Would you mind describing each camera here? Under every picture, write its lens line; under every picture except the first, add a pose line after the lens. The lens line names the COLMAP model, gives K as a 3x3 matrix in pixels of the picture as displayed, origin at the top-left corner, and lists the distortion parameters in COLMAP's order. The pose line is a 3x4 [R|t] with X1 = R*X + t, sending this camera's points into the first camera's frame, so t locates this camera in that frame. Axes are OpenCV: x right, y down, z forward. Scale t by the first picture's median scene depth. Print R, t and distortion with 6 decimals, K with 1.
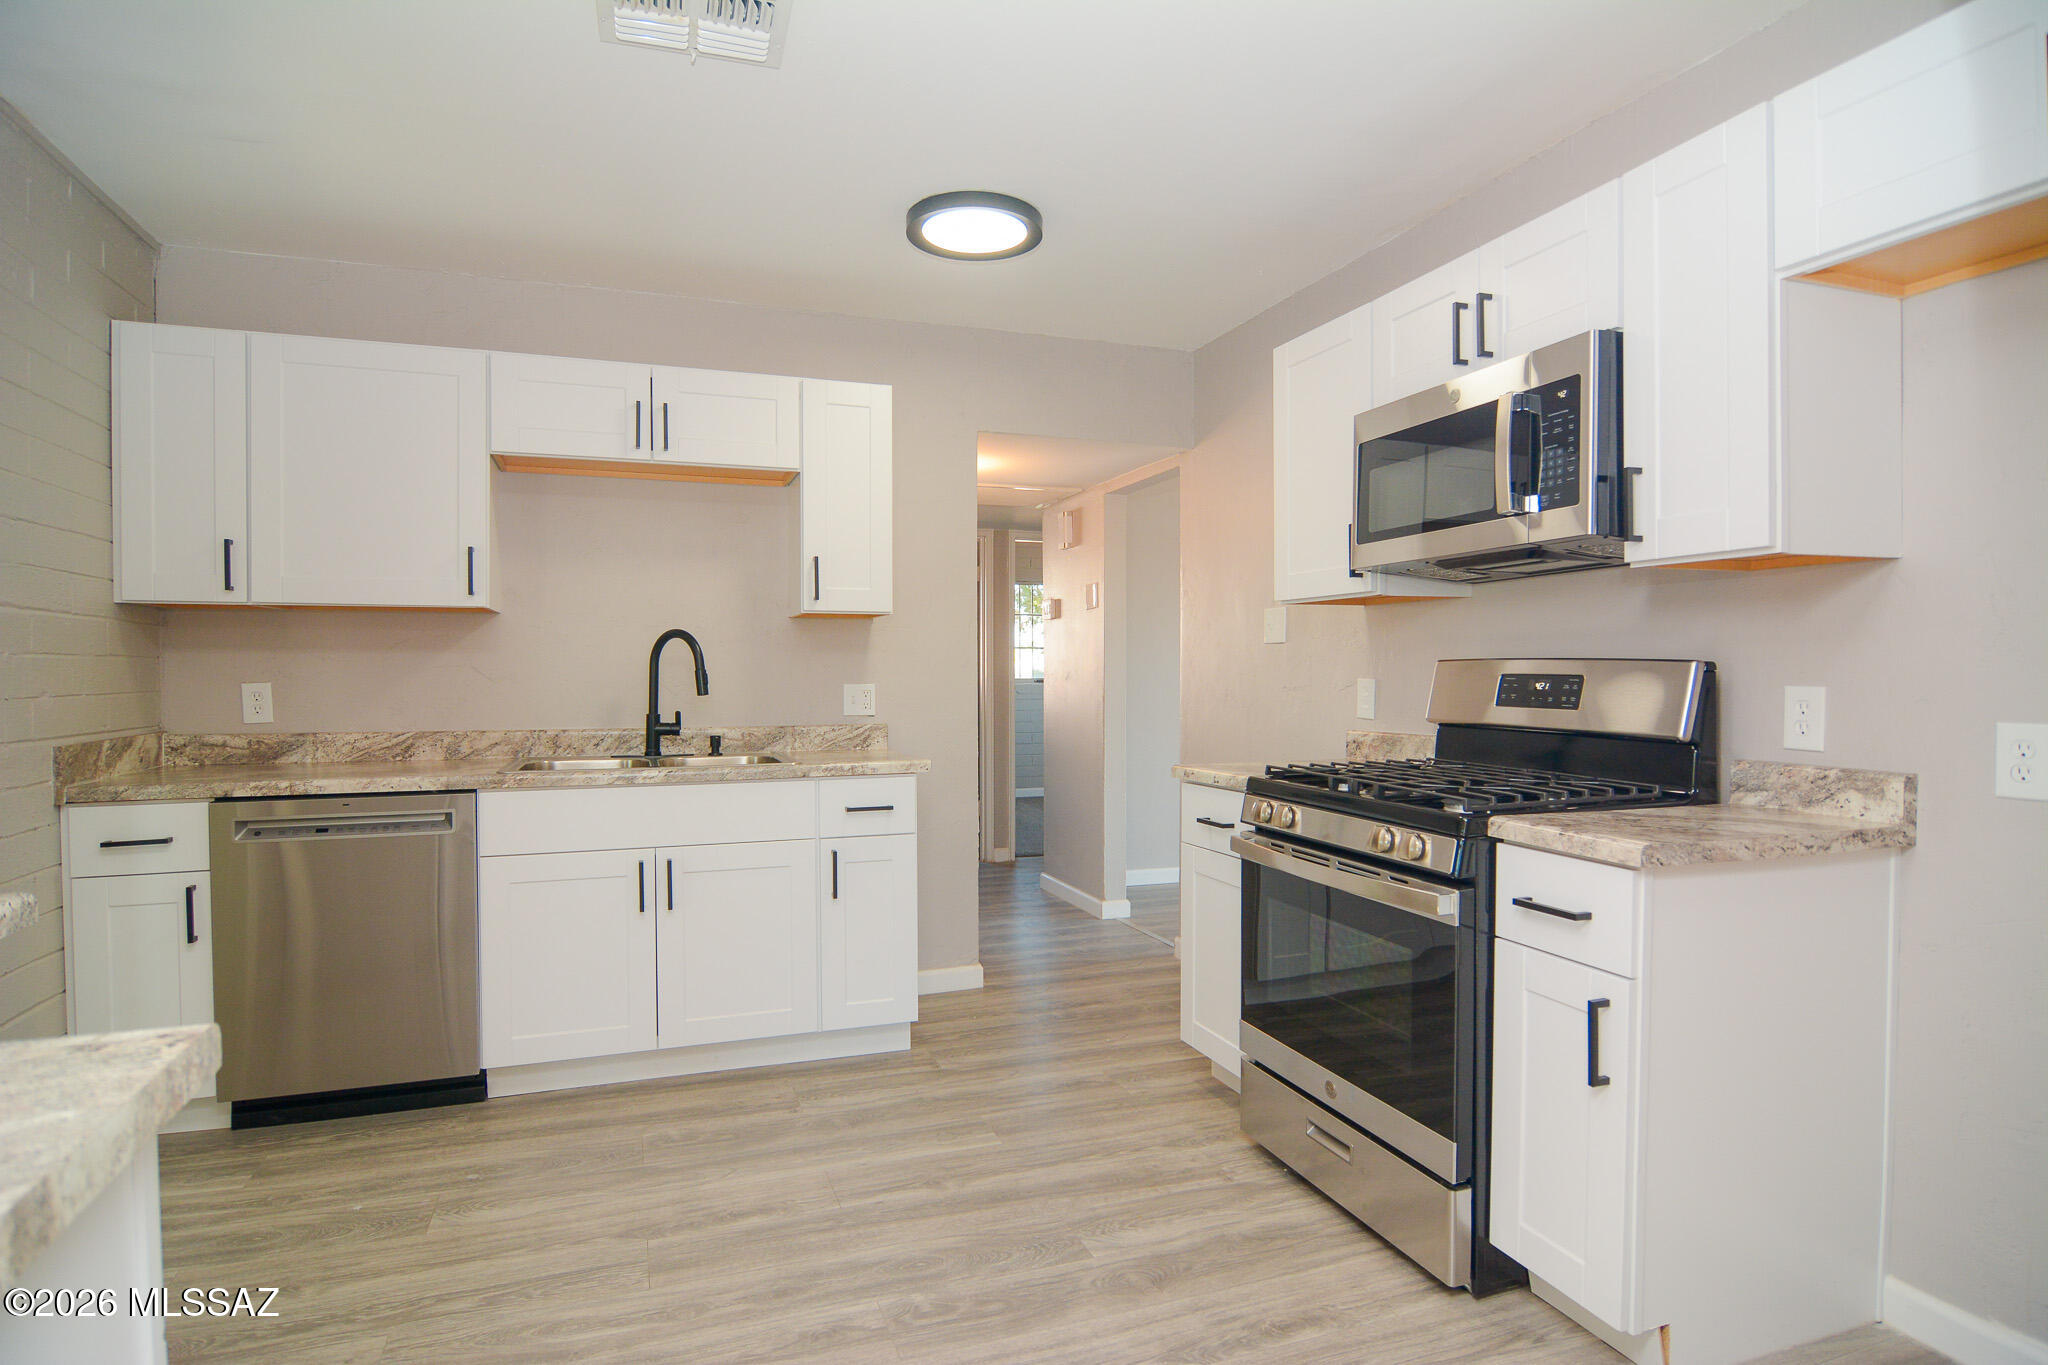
lens RADIAL K [[1109.7, 0, 1040.9], [0, 1109.7, 679.0], [0, 0, 1]] dist [-0.013676, -0.000911]
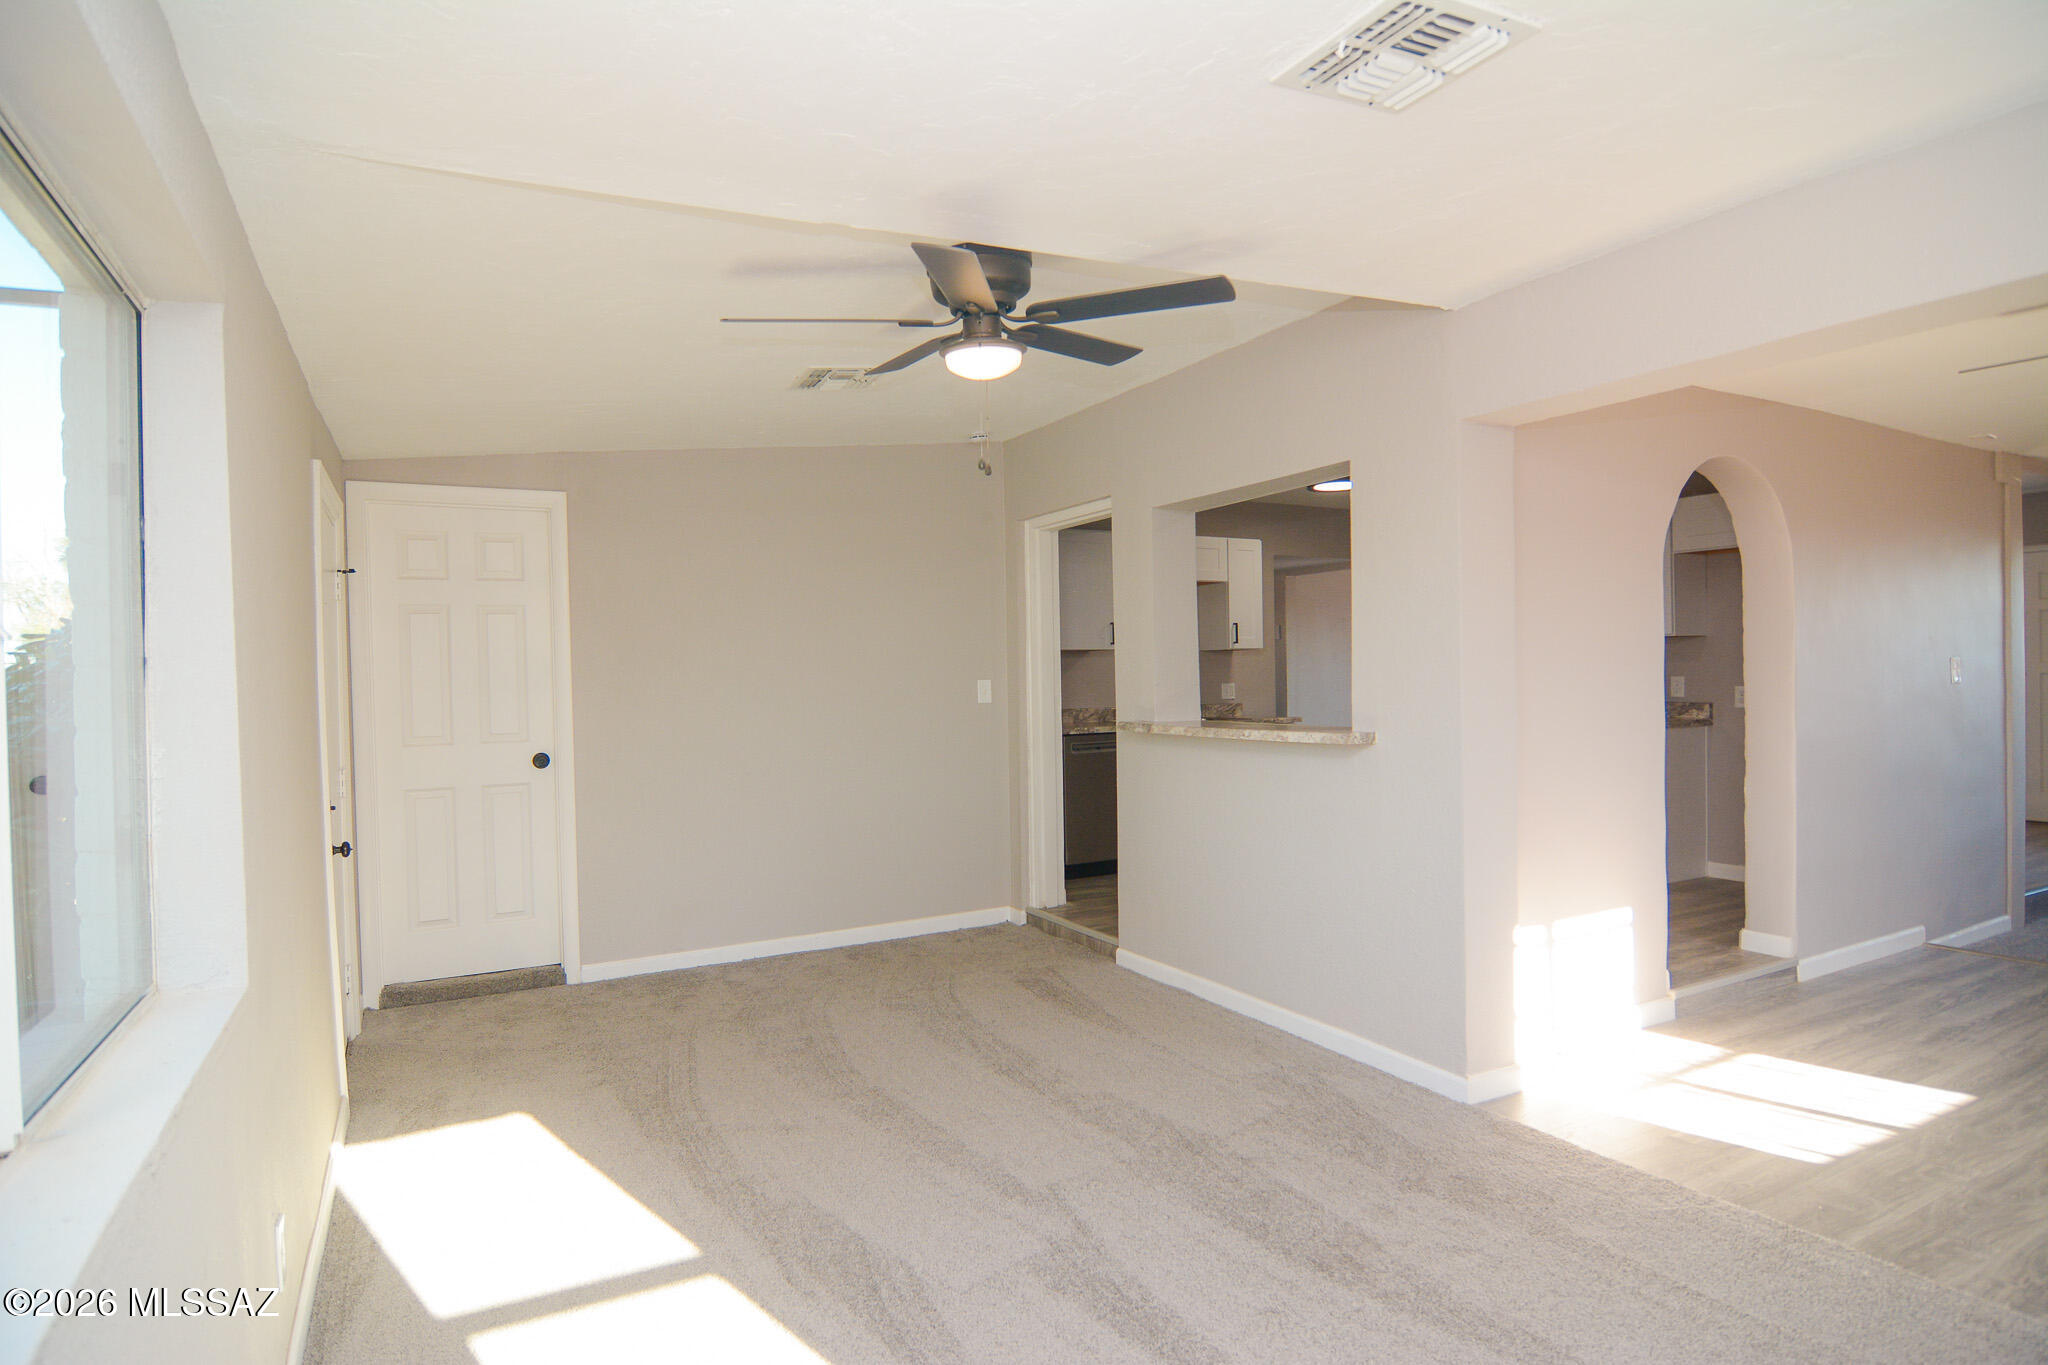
lens RADIAL K [[1109.7, 0, 1041.2], [0, 1109.7, 692.8], [0, 0, 1]] dist [-0.013676, -0.000911]
pose [[0.988203, -0.018372, 0.152047, -1.118969], [0.017237, 0.999813, 0.008780, -0.002659], [-0.152180, -0.006055, 0.988334, -1.295300]]
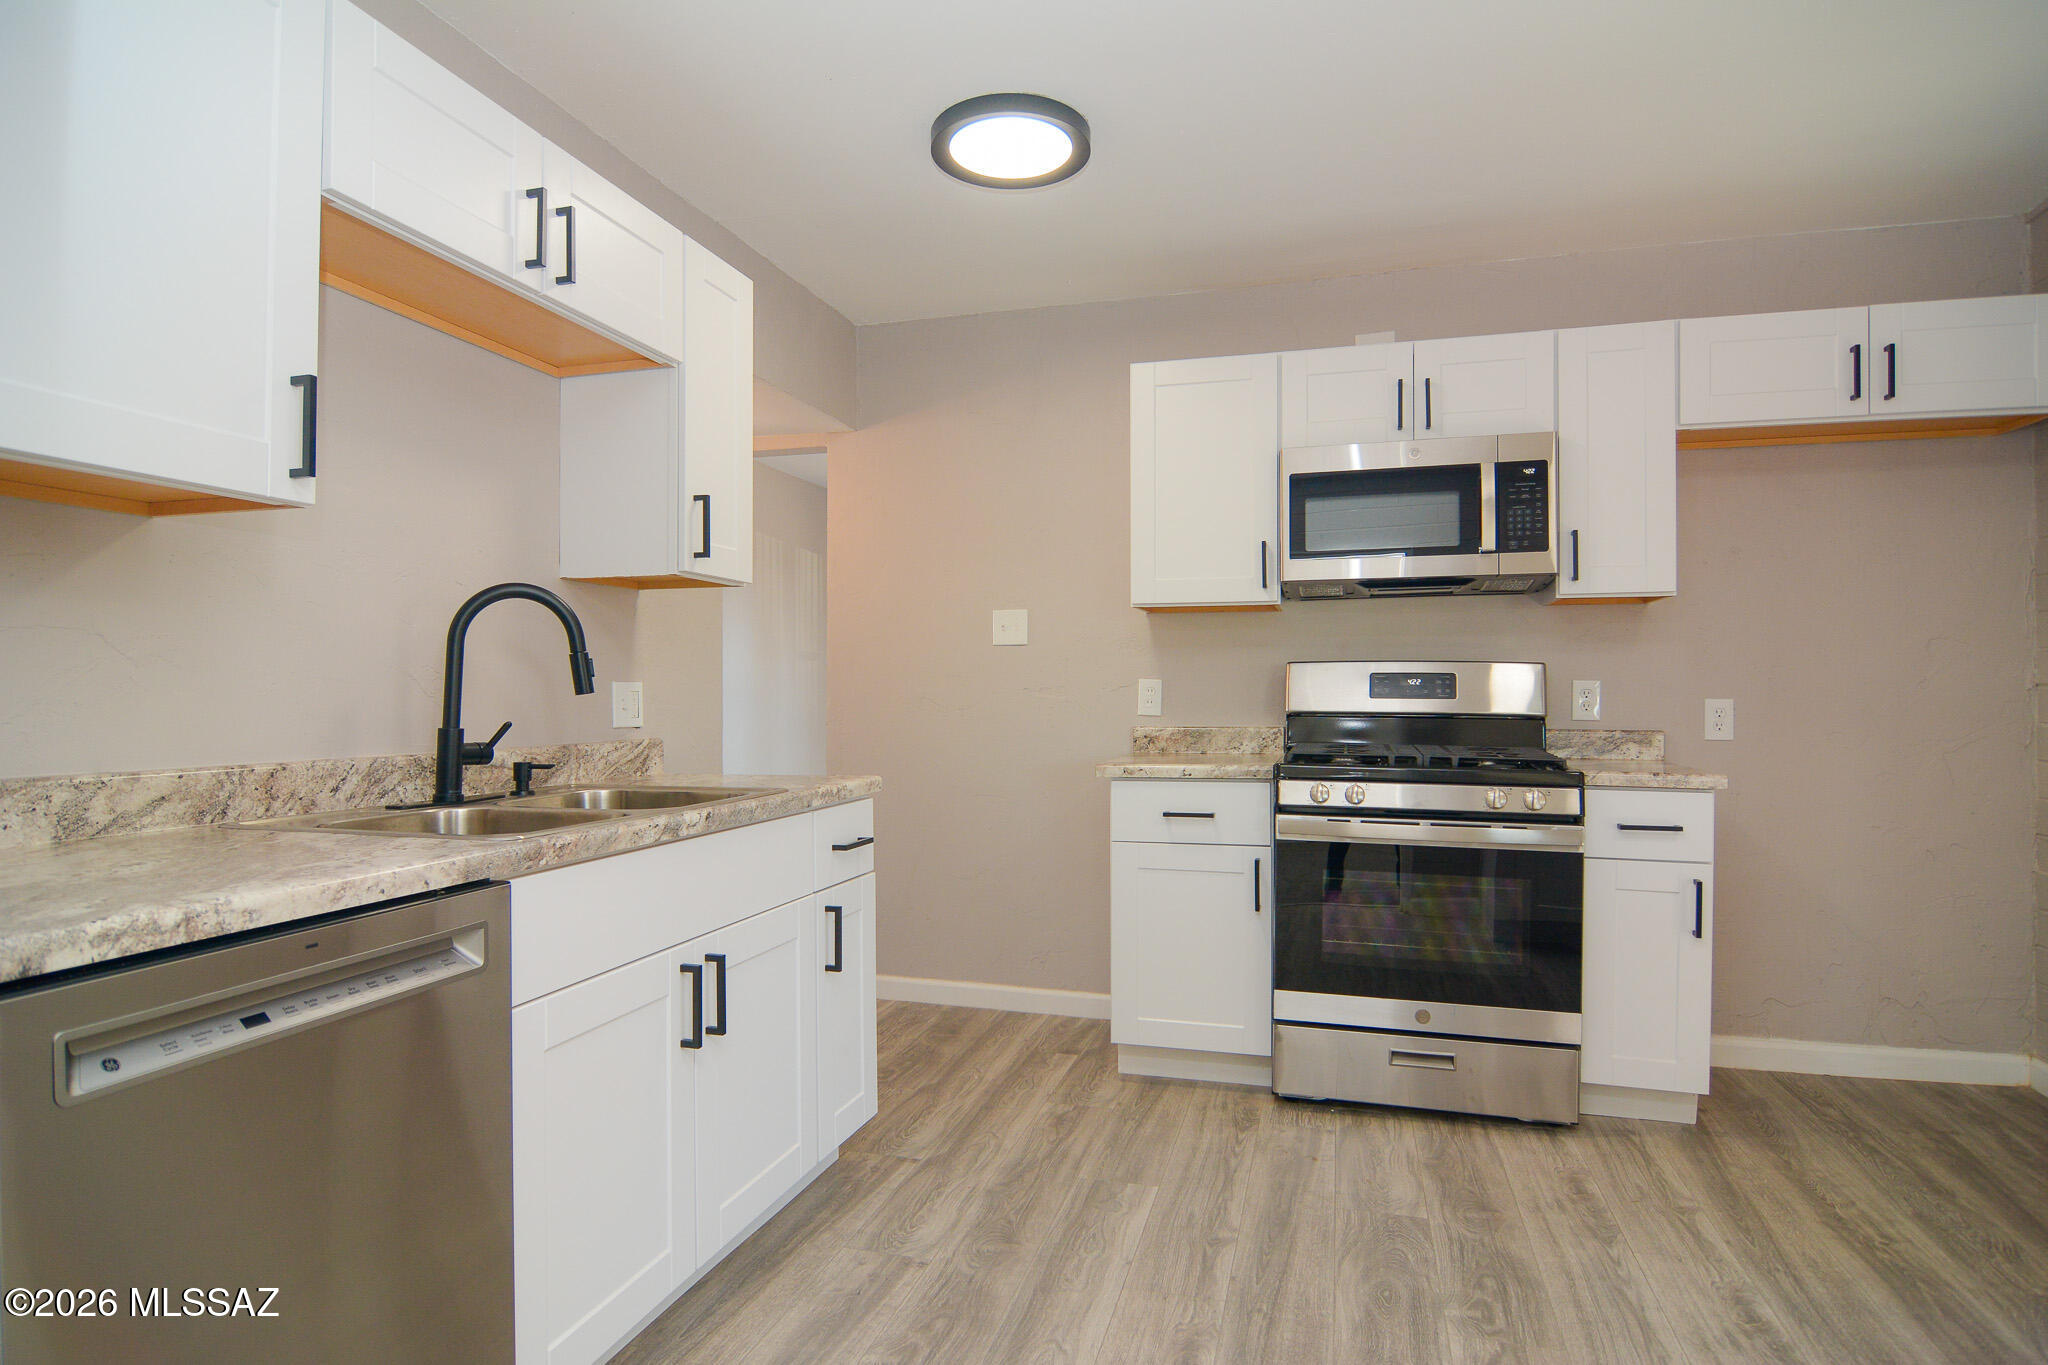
lens RADIAL K [[1109.7, 0, 1042.2], [0, 1109.7, 679.6], [0, 0, 1]] dist [-0.013676, -0.000911]
pose [[0.585827, 0.011806, 0.810350, -0.803315], [0.005096, 0.999820, -0.018251, 0.023396], [-0.810420, 0.014821, 0.585662, 0.531878]]
